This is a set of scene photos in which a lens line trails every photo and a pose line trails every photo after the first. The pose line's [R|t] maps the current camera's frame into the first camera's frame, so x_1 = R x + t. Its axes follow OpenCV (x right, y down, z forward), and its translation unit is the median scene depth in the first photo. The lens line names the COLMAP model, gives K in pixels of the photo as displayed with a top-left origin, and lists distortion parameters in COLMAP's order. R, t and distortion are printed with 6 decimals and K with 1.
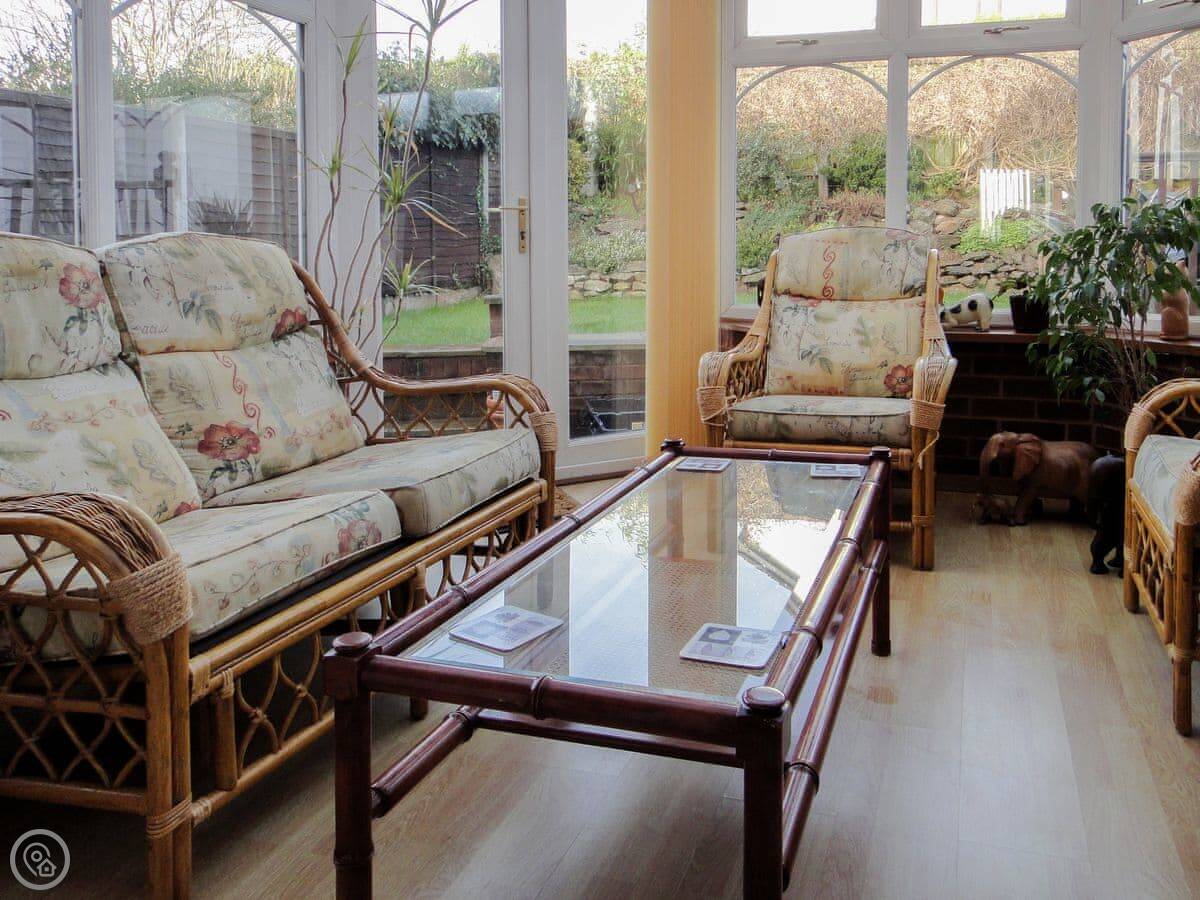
lens RADIAL K [[988.8, 0, 663.1], [0, 988.8, 280.0], [0, 0, 1]] dist [0.007324, 0.003857]
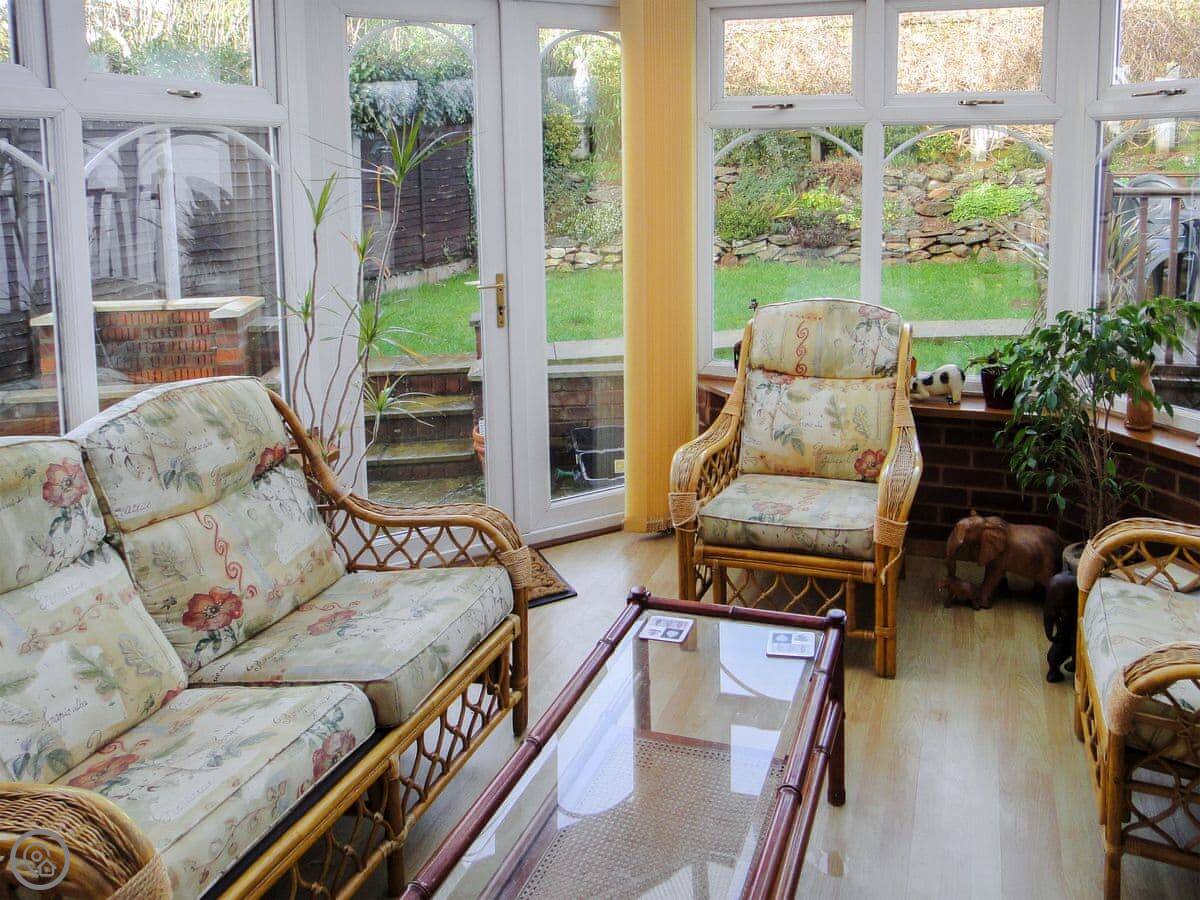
lens RADIAL K [[996.1, 0, 653.2], [0, 996.1, 256.7], [0, 0, 1]] dist [0.011041, -0.004283]
pose [[0.999917, -0.008213, -0.009935, 0.033759], [0.008857, 0.997740, 0.066604, -0.225769], [0.009366, -0.066686, 0.997730, -0.019692]]
